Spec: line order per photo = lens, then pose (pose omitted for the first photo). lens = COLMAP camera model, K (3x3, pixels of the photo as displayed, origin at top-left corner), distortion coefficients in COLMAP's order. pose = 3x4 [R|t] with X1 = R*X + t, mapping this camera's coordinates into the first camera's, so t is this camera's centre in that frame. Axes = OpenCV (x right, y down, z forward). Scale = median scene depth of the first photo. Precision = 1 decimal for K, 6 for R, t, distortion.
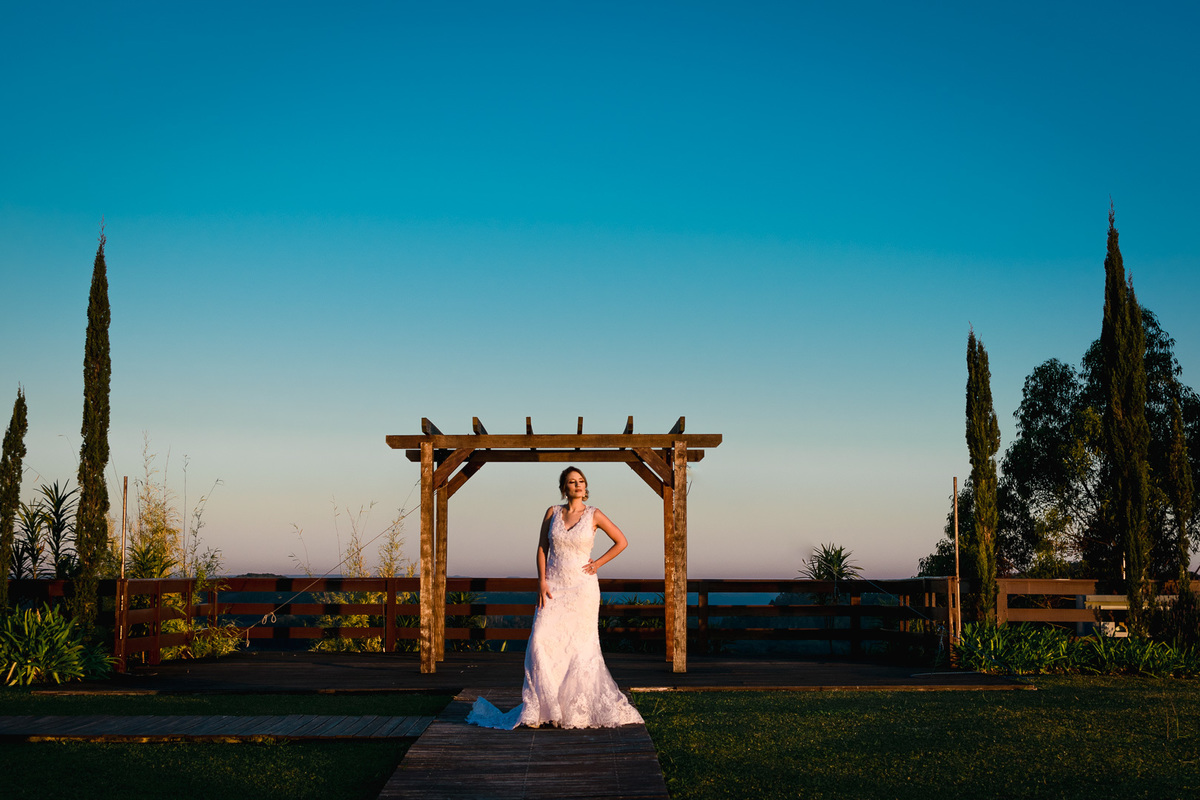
lens RADIAL K [[1823.1, 0, 598.5], [0, 1823.1, 400.1], [0, 0, 1]] dist [0.004215, 0.000000]
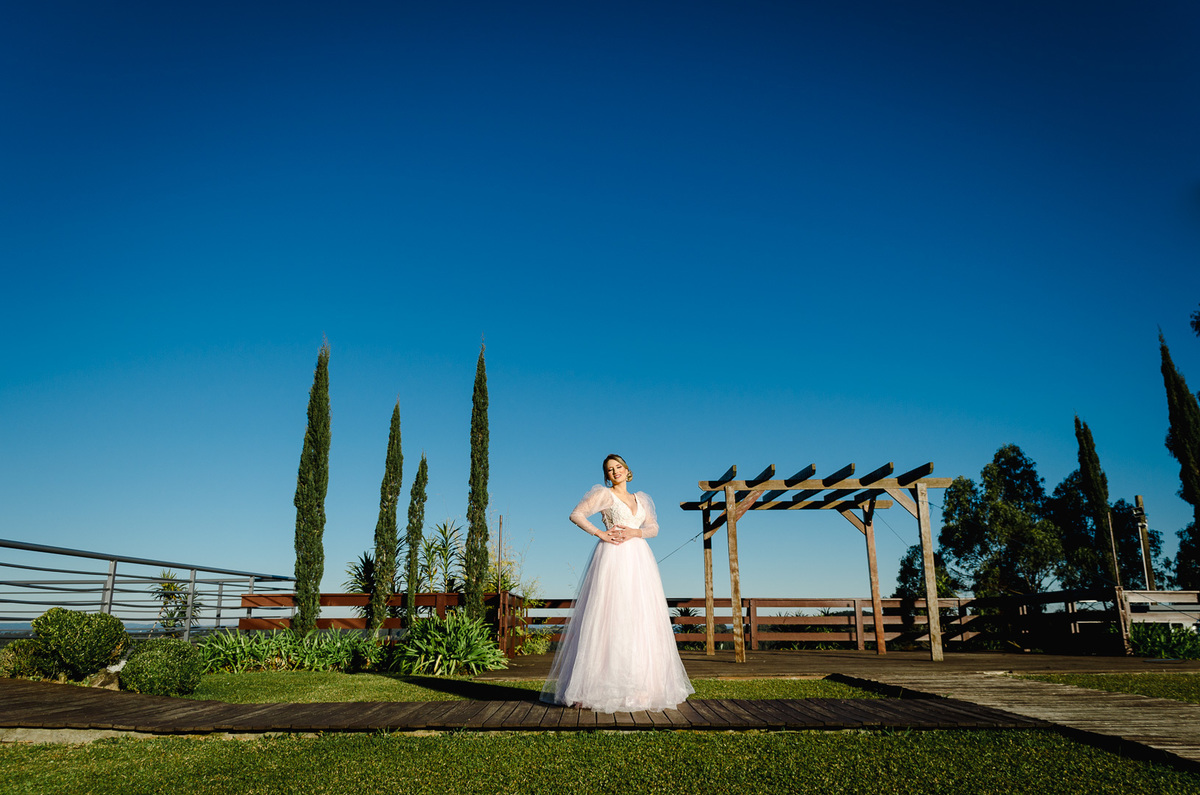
lens RADIAL K [[895.6, 0, 602.9], [0, 895.6, 403.0], [0, 0, 1]] dist [0.030246, -0.007296]
pose [[0.999959, -0.009014, 0.000969, -0.181862], [0.009061, 0.990043, -0.140476, 0.053049], [0.000307, 0.140479, 0.990084, 0.323148]]
